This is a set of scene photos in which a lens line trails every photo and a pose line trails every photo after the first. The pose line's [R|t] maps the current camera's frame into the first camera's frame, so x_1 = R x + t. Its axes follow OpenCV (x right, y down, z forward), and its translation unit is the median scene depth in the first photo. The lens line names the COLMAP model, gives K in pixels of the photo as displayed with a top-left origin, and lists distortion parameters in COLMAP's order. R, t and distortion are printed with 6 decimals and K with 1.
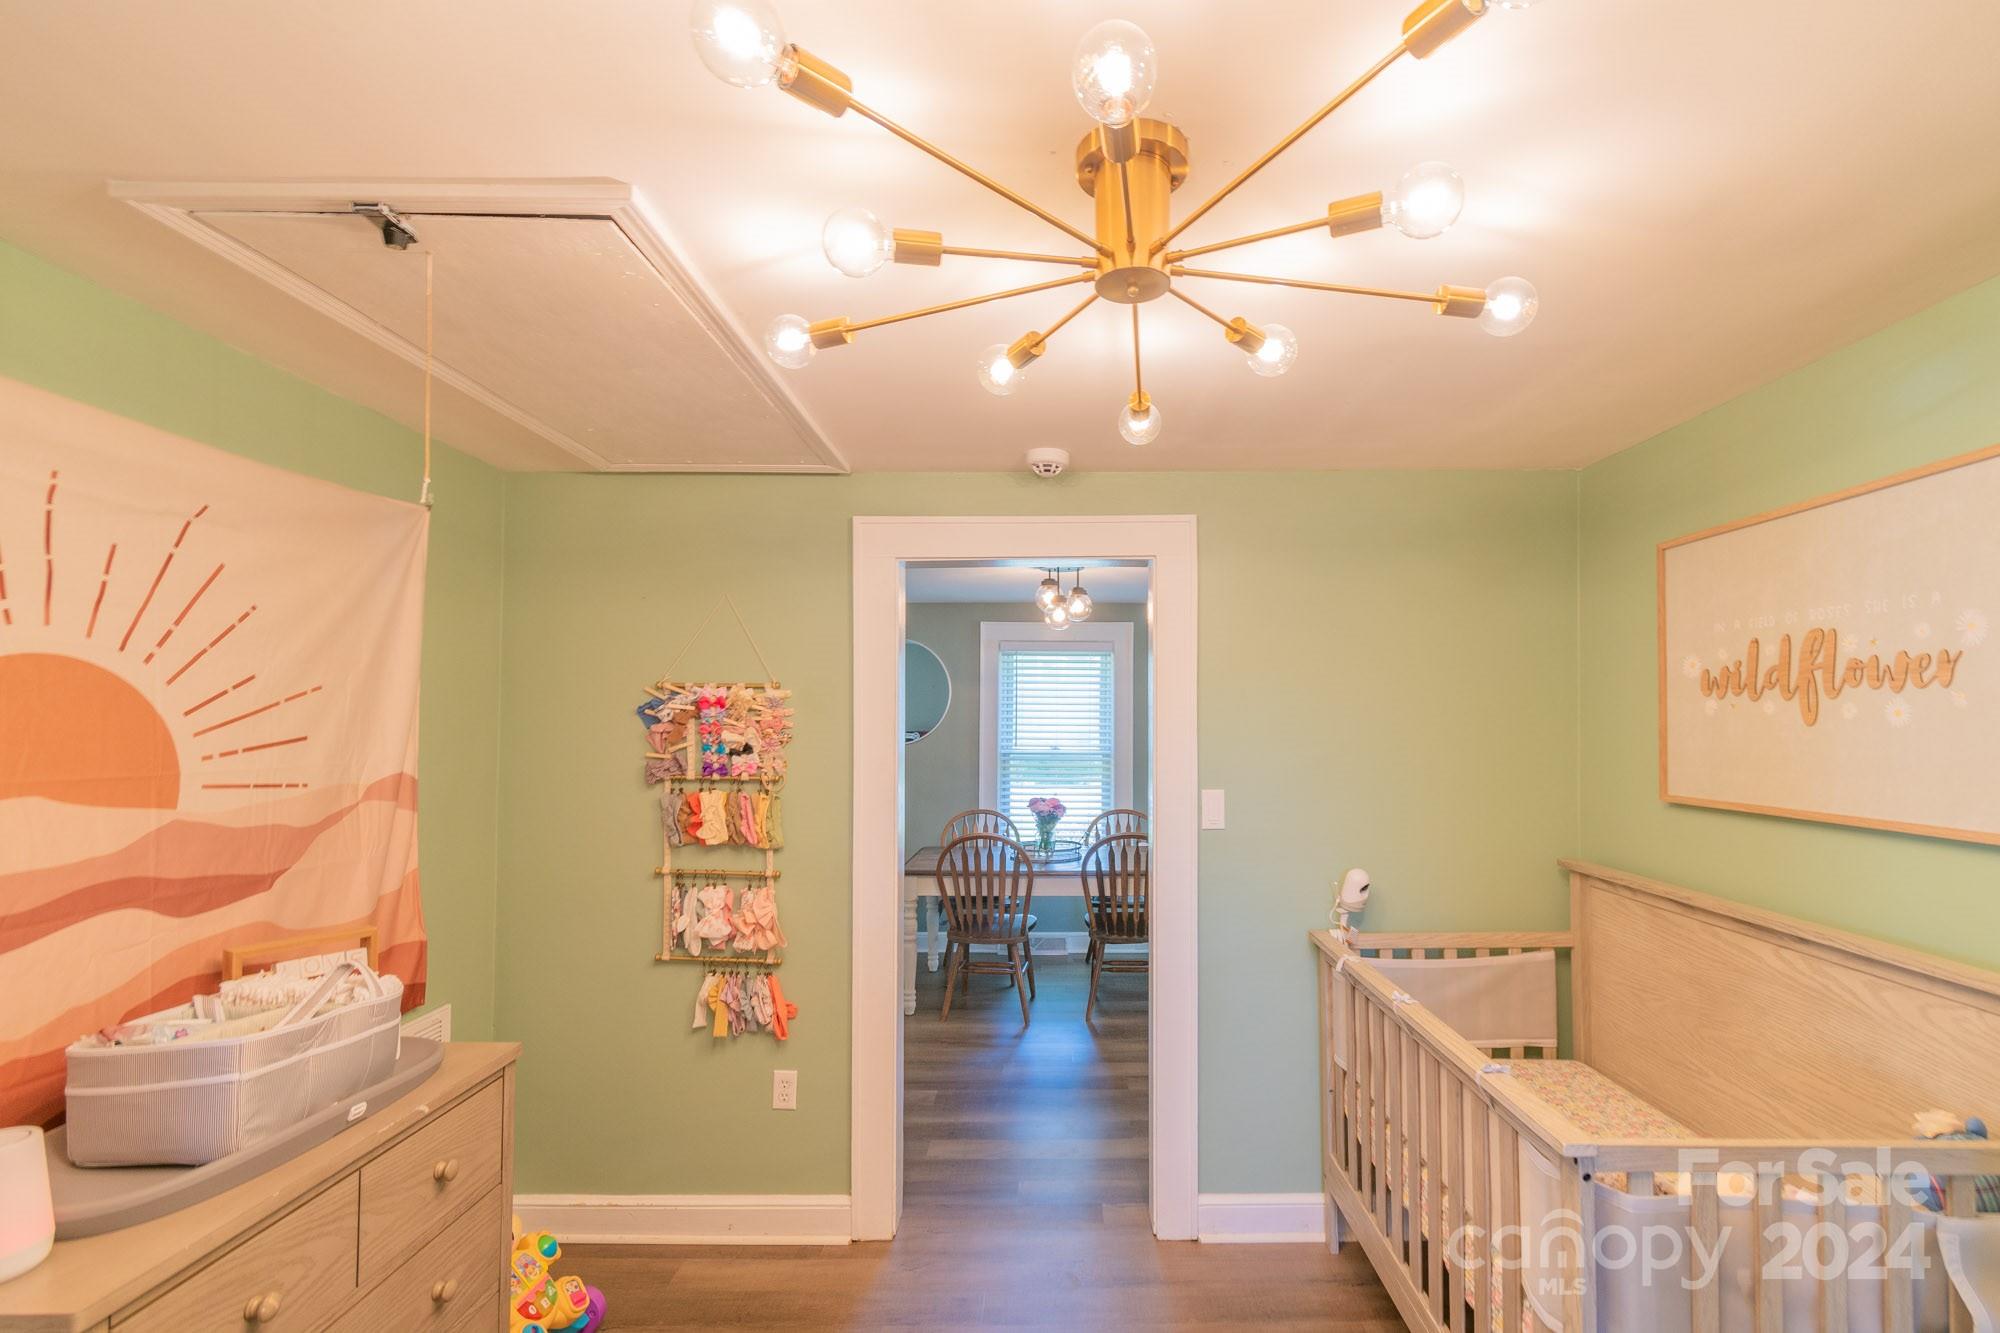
lens RADIAL K [[922.5, 0, 1034.2], [0, 922.5, 705.7], [0, 0, 1]] dist [0.002569, -0.000126]
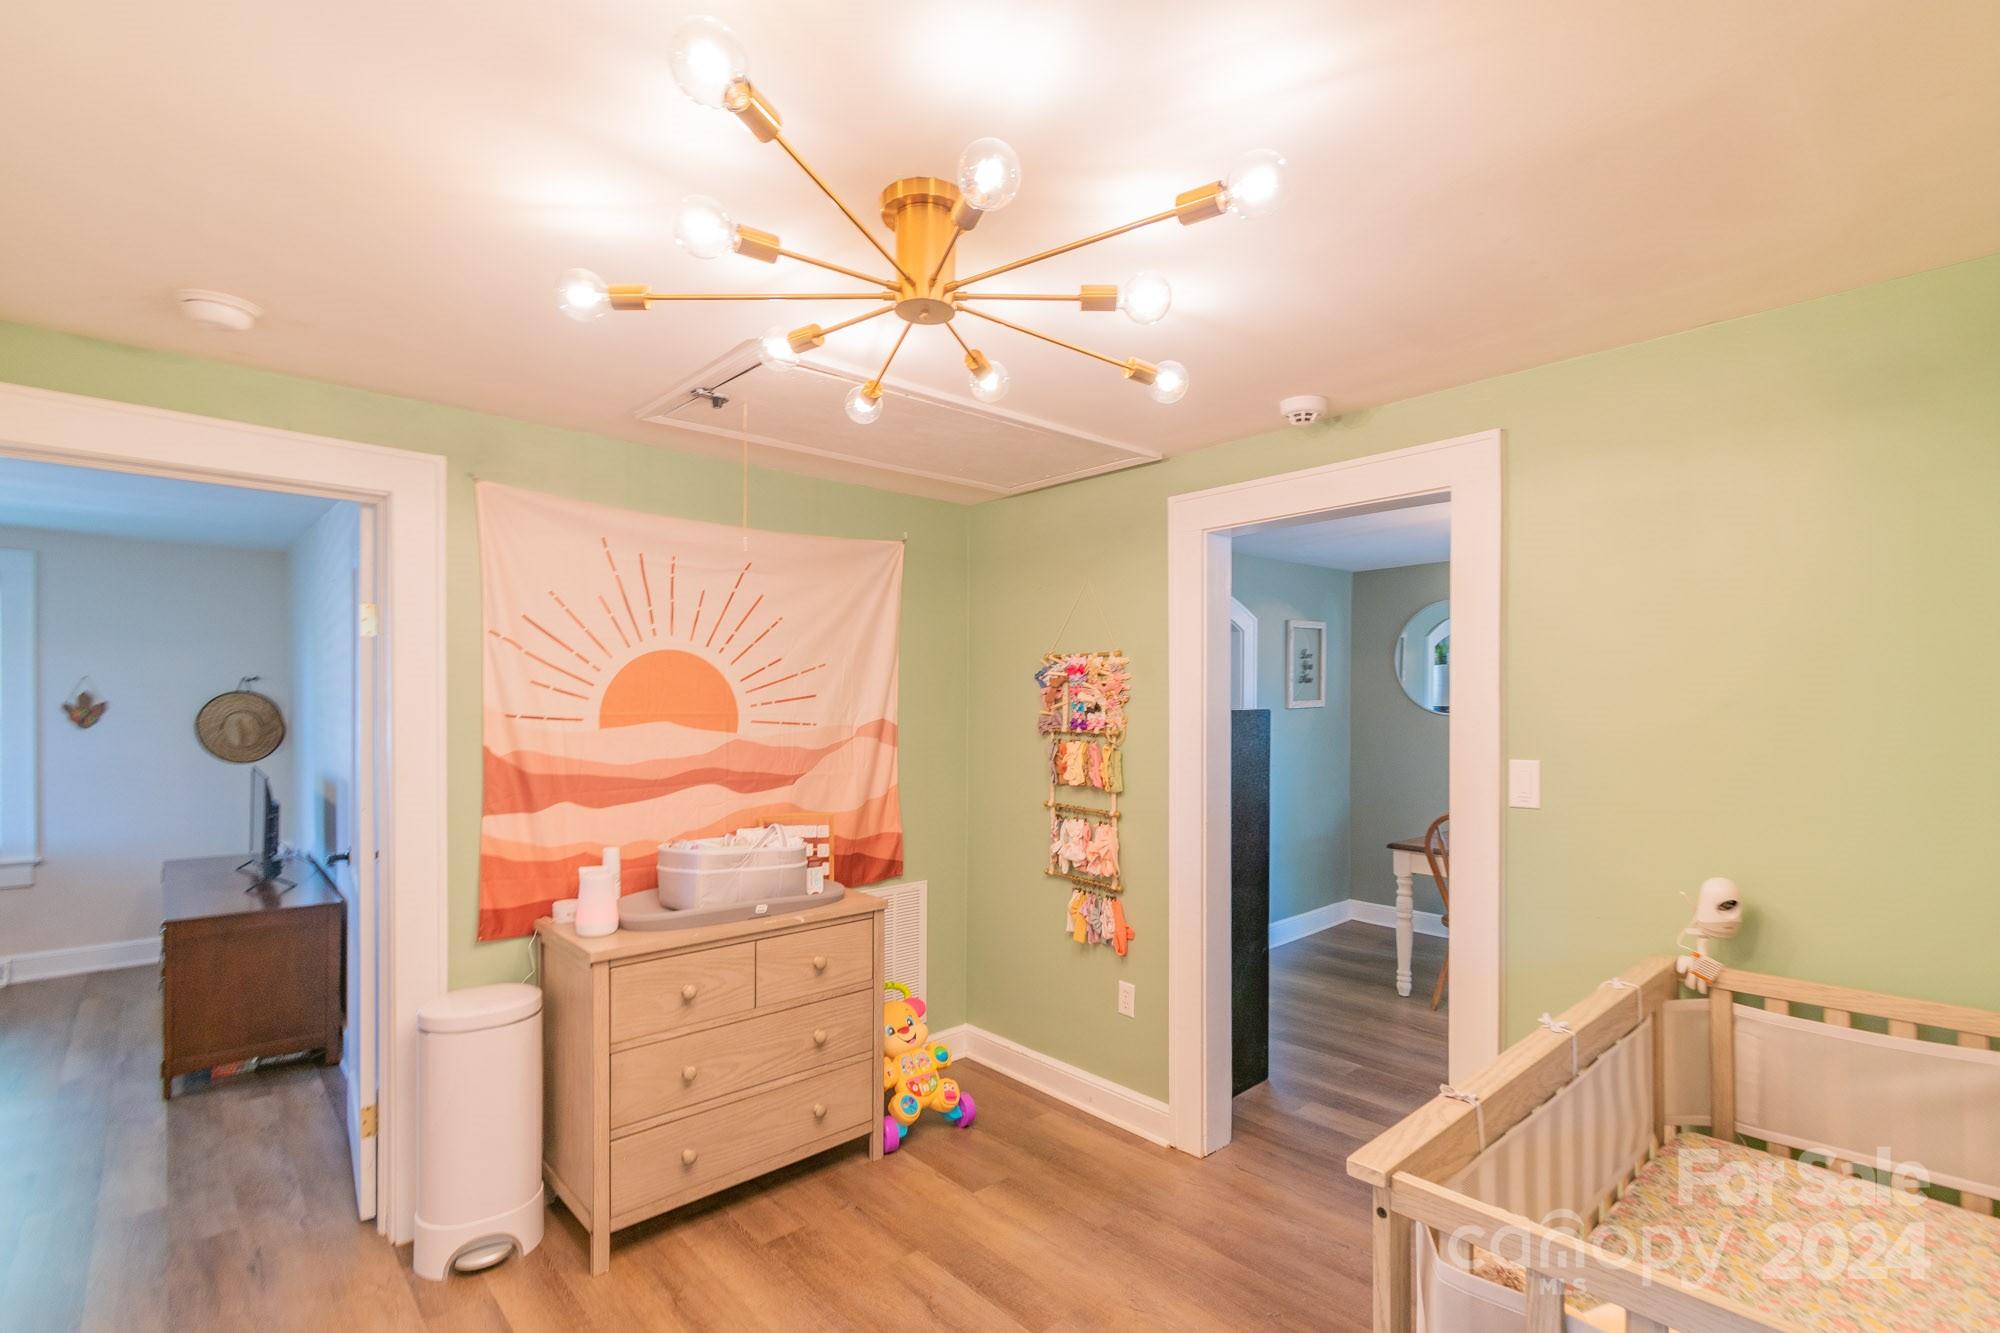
lens RADIAL K [[913.8, 0, 996.6], [0, 913.8, 706.7], [0, 0, 1]] dist [0.000490, 0.000157]
pose [[0.677456, 0.004252, -0.735551, 0.469457], [0.014442, 0.999714, 0.019081, 0.021218], [0.735421, -0.023550, 0.677201, 0.103602]]
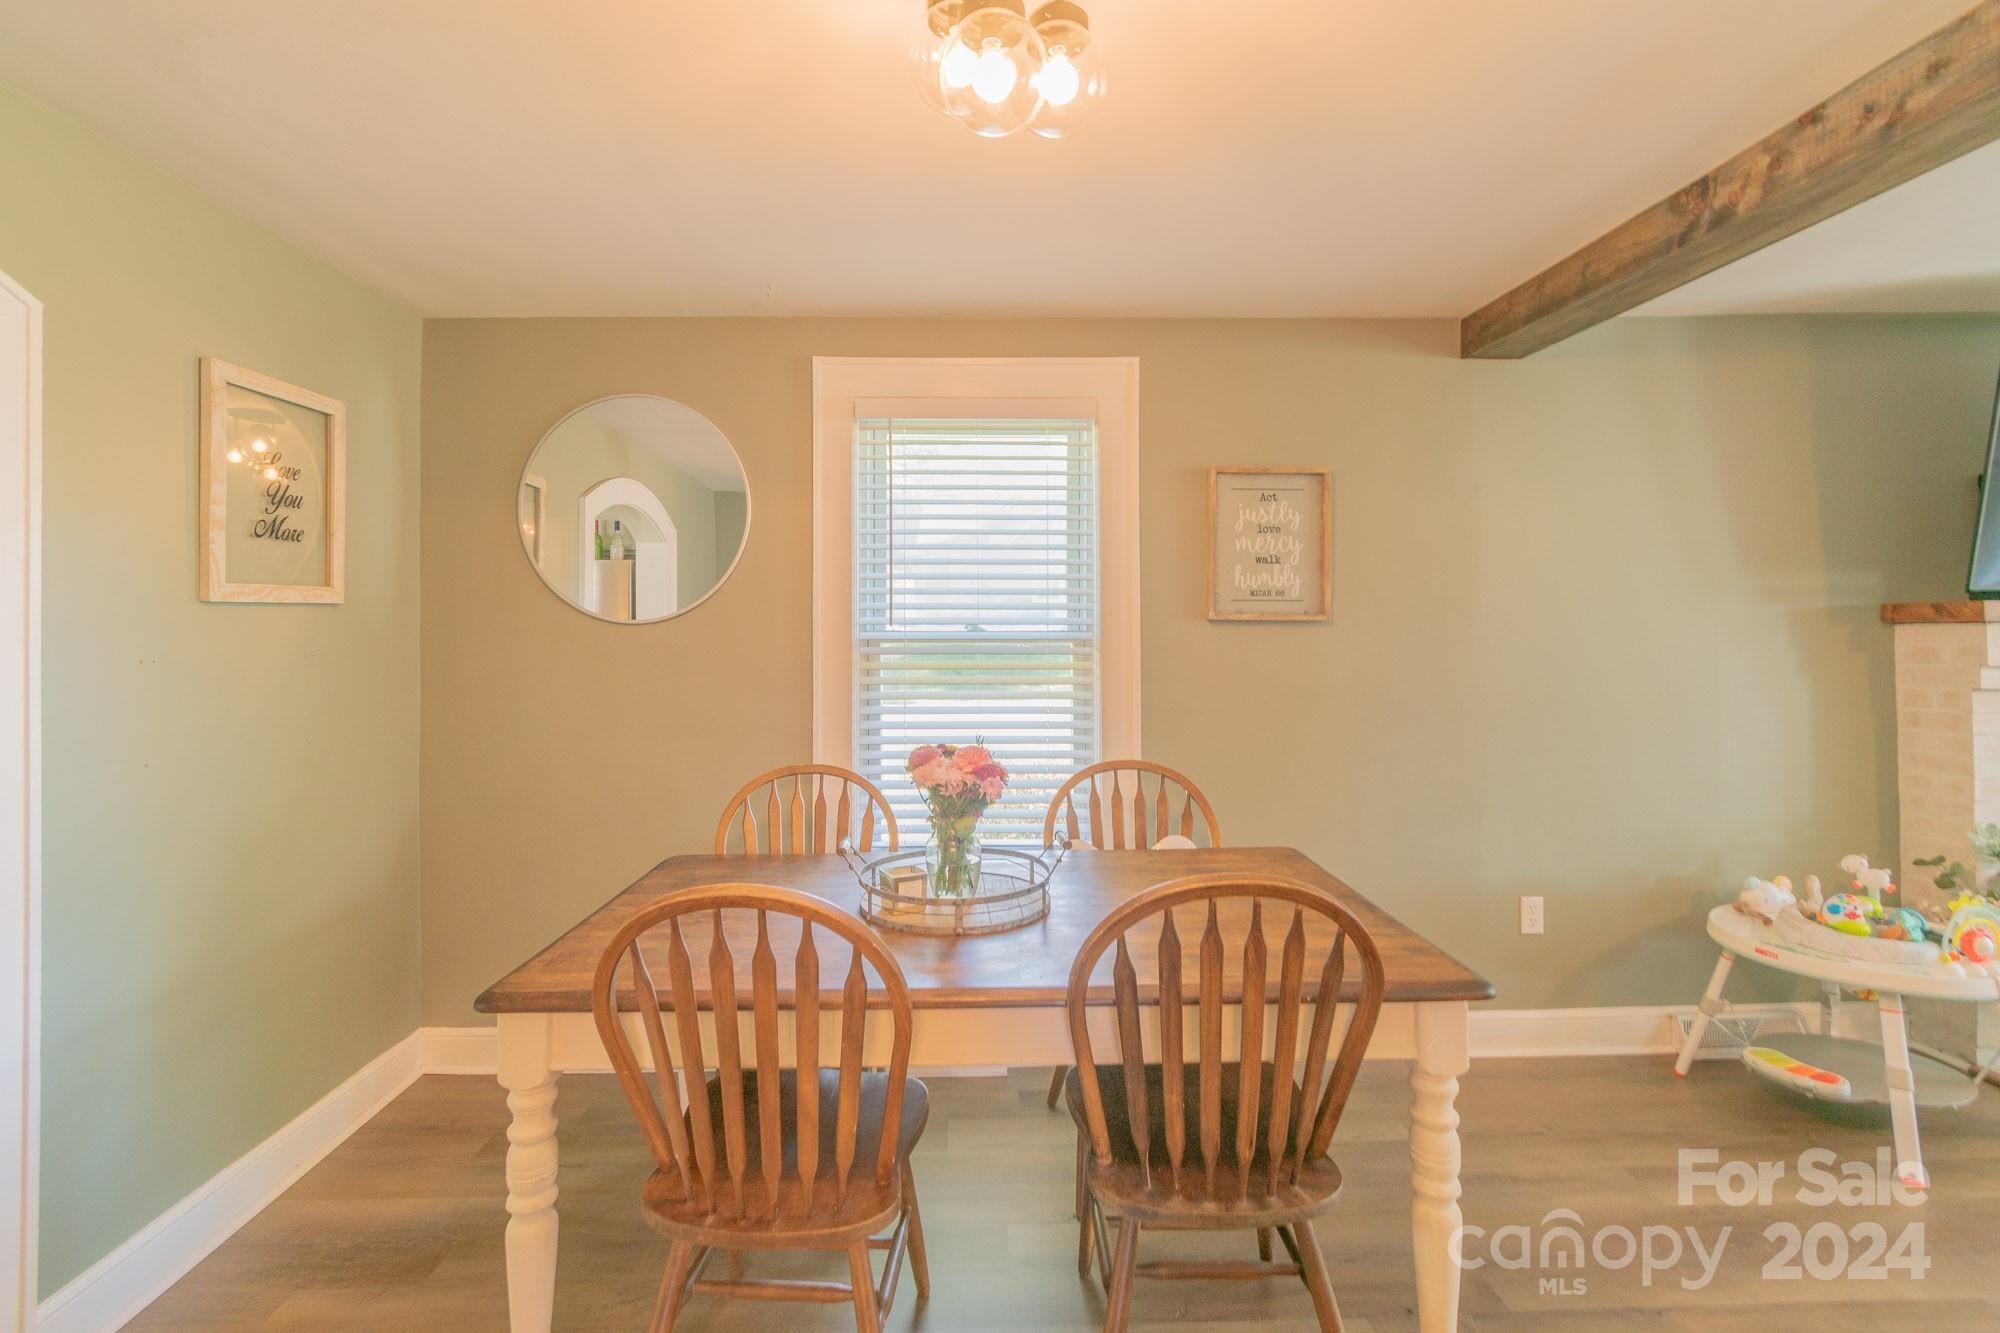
lens RADIAL K [[916.1, 0, 989.8], [0, 916.1, 616.9], [0, 0, 1]] dist [-0.000993, -0.000160]
pose [[0.999183, -0.012712, 0.038376, 0.025961], [0.012994, 0.999890, -0.007104, 0.095644], [-0.038281, 0.007597, 0.999238, 1.164312]]
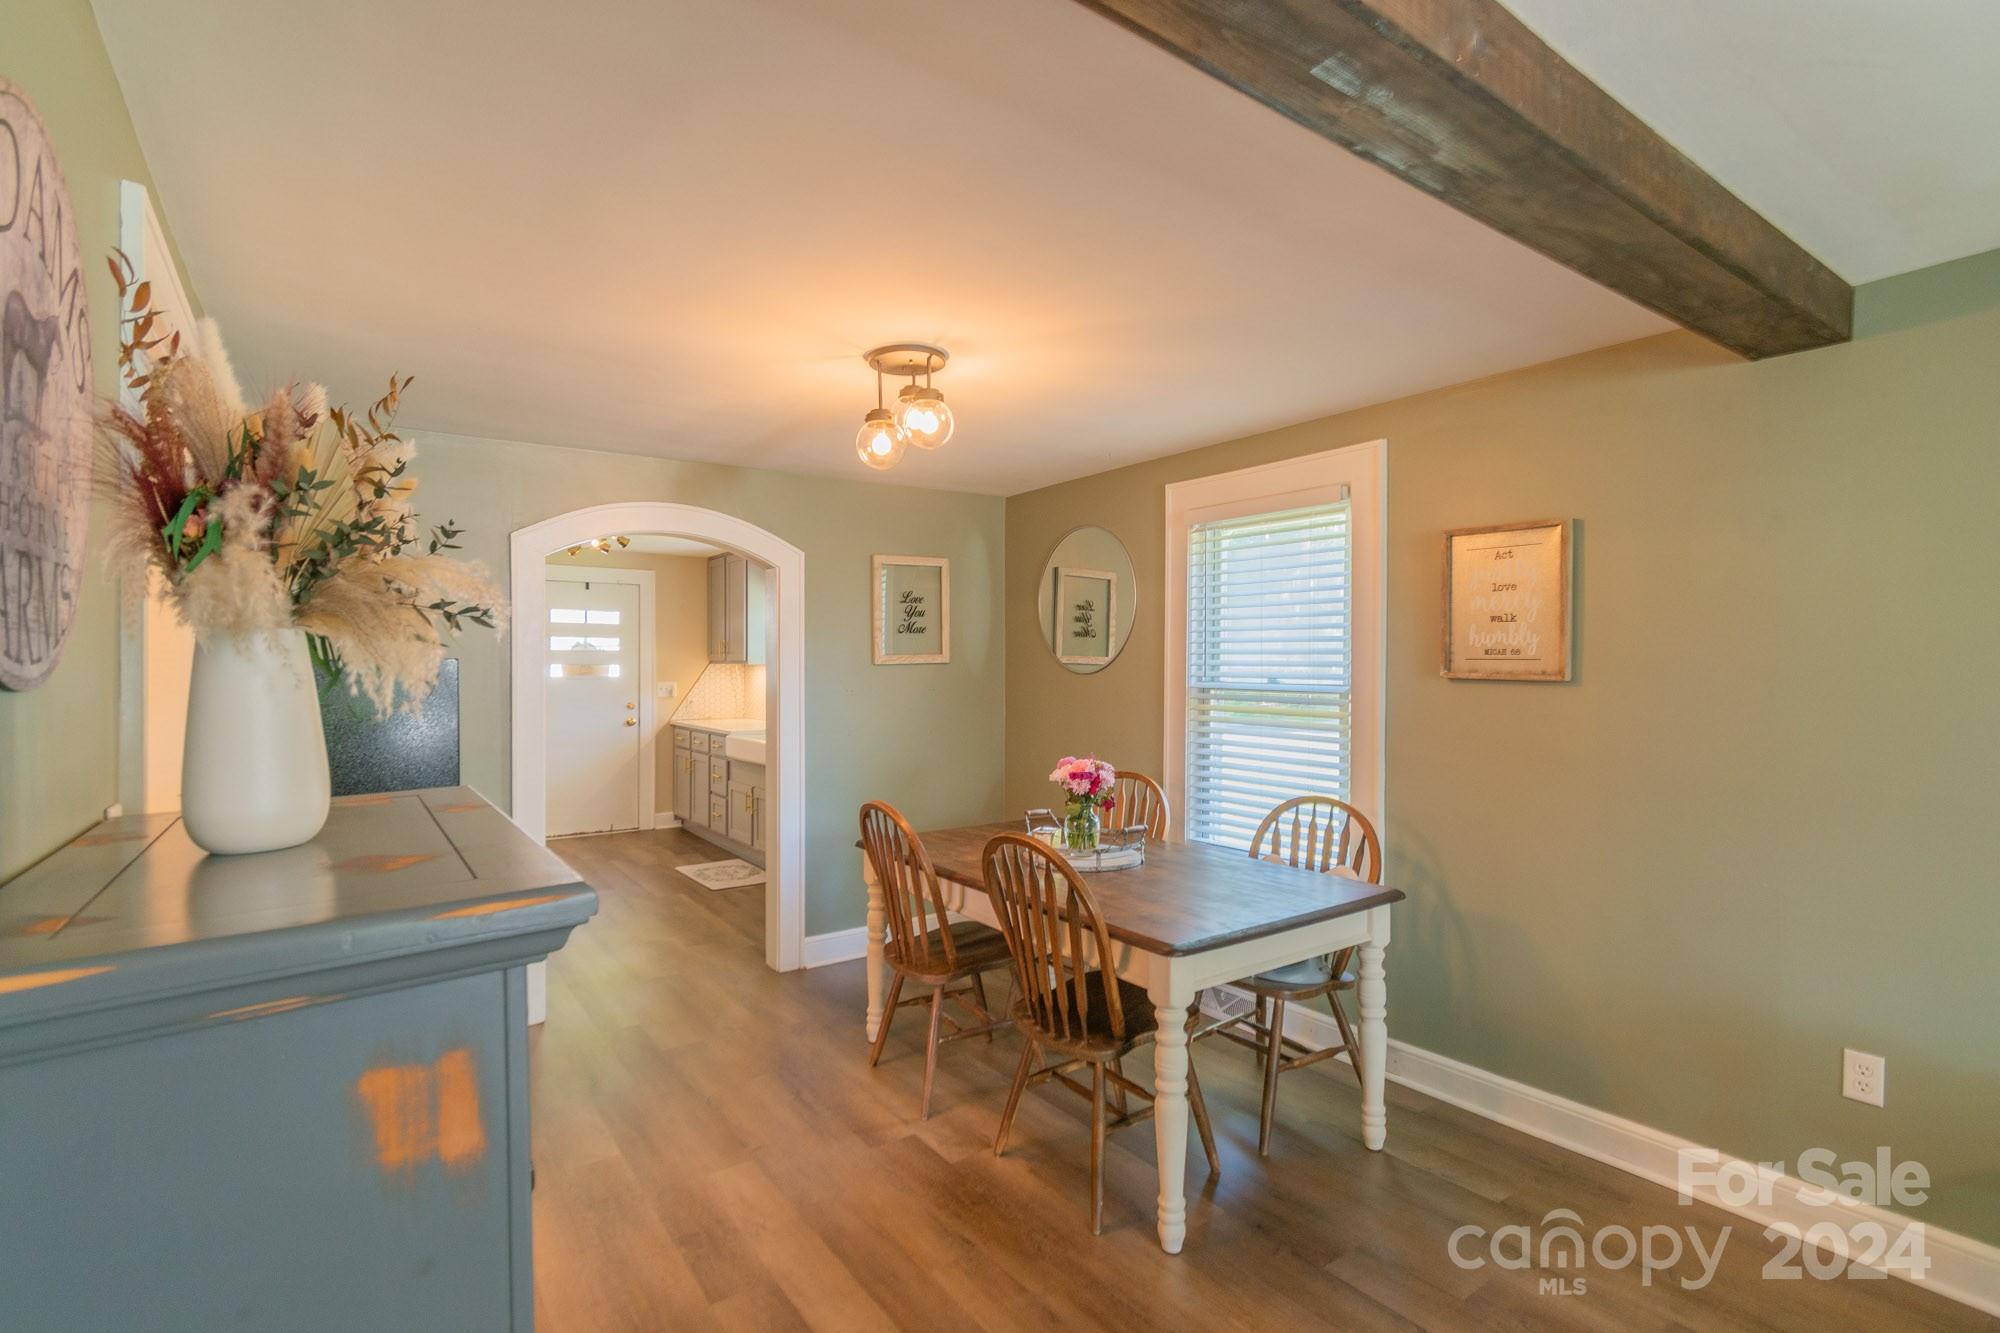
lens RADIAL K [[910.9, 0, 992.9], [0, 910.9, 676.4], [0, 0, 1]] dist [0.012287, 0.000289]
pose [[0.591443, 0.004295, -0.806335, 0.837580], [0.012006, 0.999828, 0.014132, 0.072622], [0.806258, -0.018039, 0.591290, 1.123497]]
